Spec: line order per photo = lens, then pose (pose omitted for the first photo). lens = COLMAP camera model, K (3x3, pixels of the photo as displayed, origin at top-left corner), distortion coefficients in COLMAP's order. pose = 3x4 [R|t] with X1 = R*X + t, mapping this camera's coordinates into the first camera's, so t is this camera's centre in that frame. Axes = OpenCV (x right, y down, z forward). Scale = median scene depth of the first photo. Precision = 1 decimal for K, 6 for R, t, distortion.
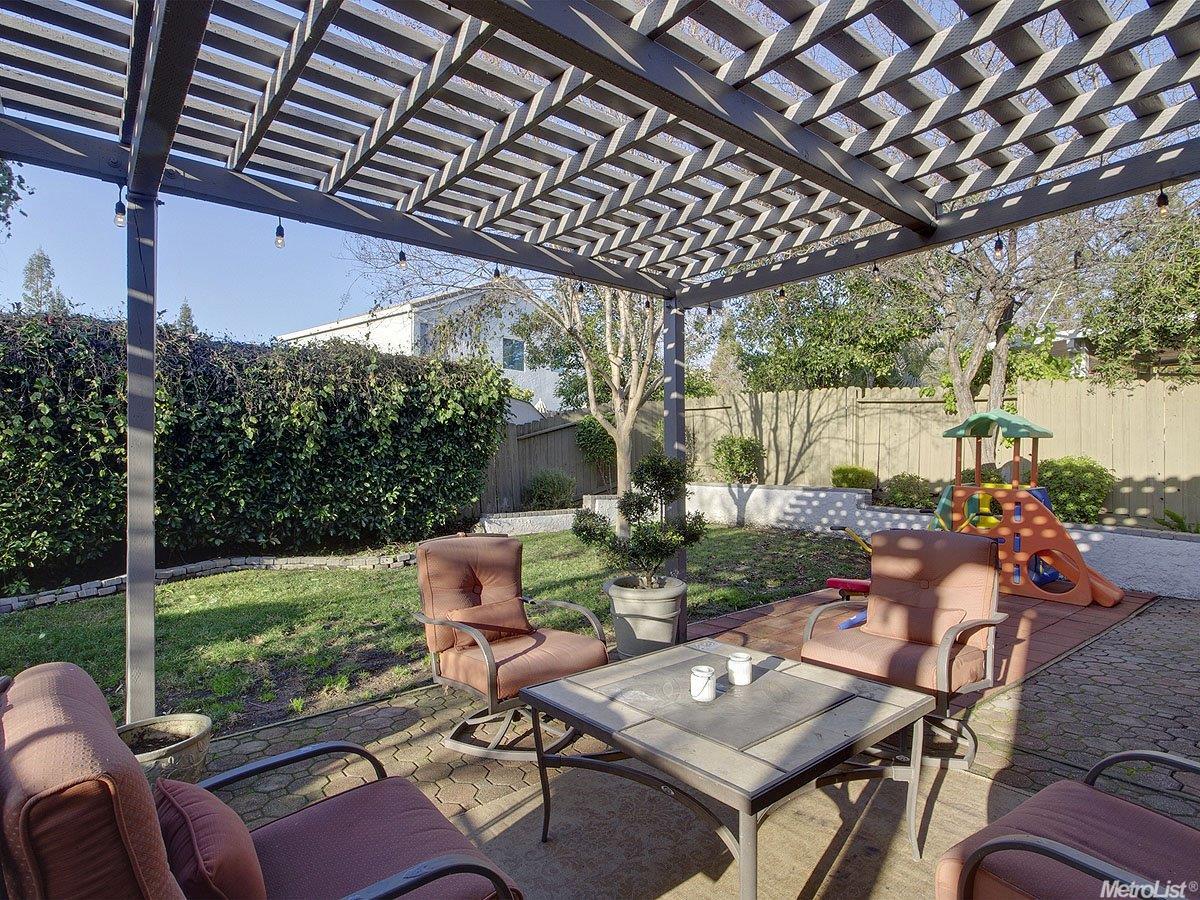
lens RADIAL K [[650.2, 0, 598.4], [0, 650.2, 452.4], [0, 0, 1]] dist [-0.005296, -0.000450]
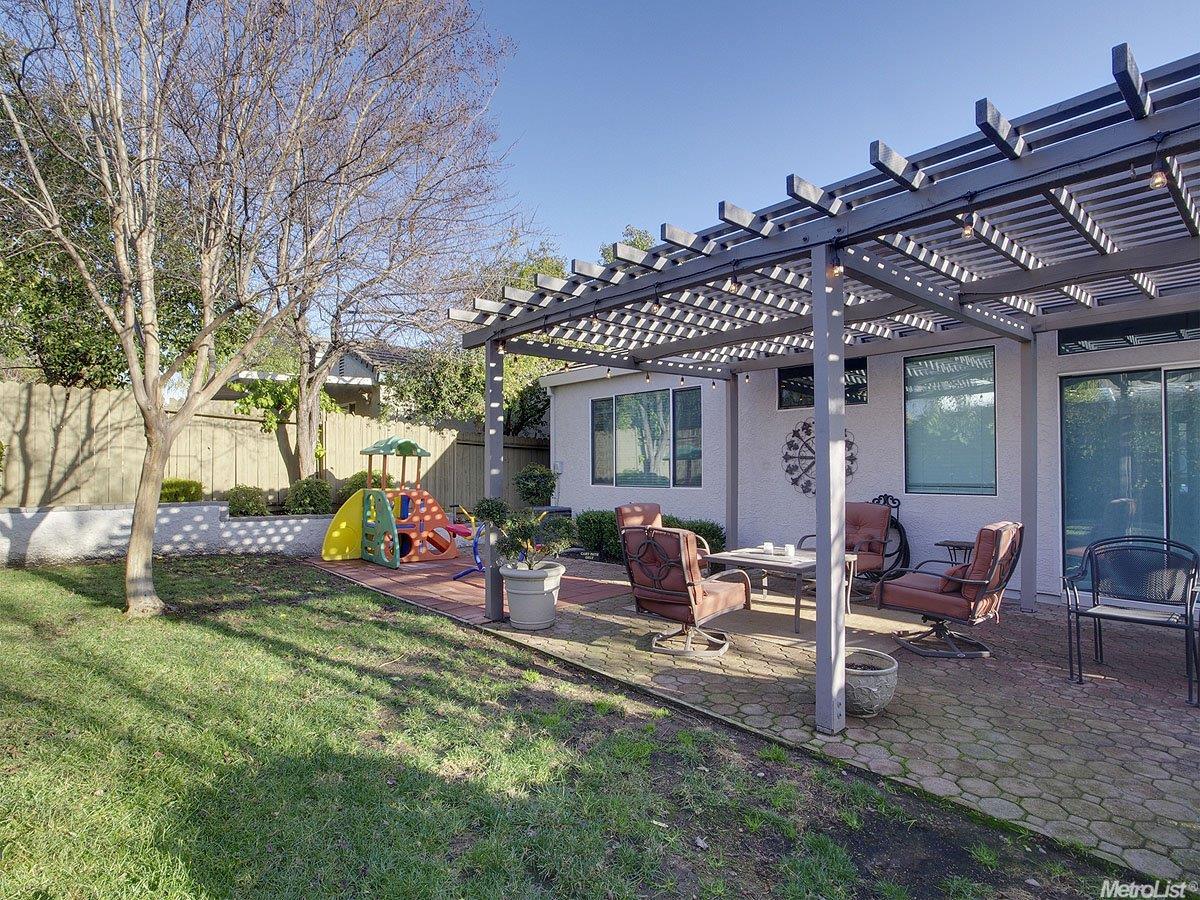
lens RADIAL K [[650.2, 0, 598.3], [0, 650.2, 454.0], [0, 0, 1]] dist [-0.005296, -0.000450]
pose [[-0.029133, 0.027856, 0.999187, -0.528276], [-0.002755, 0.999606, -0.027948, 0.008713], [-0.999572, -0.003567, -0.029044, 0.383193]]
